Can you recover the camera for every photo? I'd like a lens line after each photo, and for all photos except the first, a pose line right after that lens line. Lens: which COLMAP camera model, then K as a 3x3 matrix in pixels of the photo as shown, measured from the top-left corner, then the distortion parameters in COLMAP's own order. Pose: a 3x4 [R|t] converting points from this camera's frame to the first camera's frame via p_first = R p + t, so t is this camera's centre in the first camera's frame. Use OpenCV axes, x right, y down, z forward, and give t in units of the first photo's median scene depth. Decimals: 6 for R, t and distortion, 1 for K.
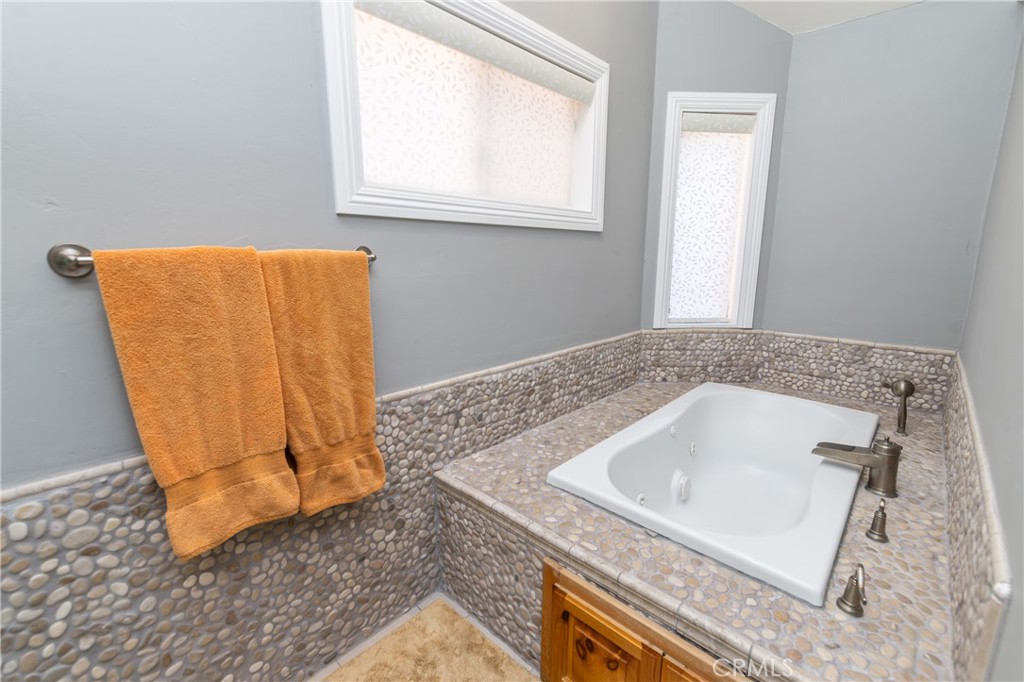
lens RADIAL K [[440.0, 0, 517.4], [0, 440.0, 337.7], [0, 0, 1]] dist [0.000429, -0.000732]
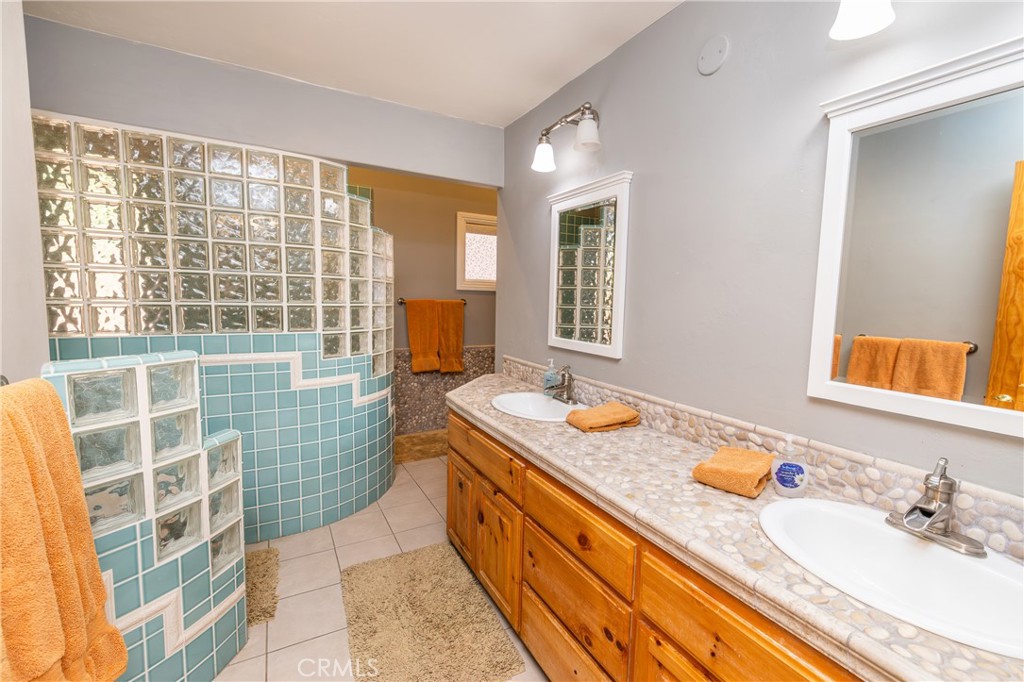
lens RADIAL K [[440.0, 0, 511.5], [0, 440.0, 342.5], [0, 0, 1]] dist [0.000429, -0.000732]
pose [[0.947419, 0.045222, -0.316784, 1.324878], [-0.080298, 0.991887, -0.098555, 0.520477], [0.309757, 0.118810, 0.943364, -2.487563]]
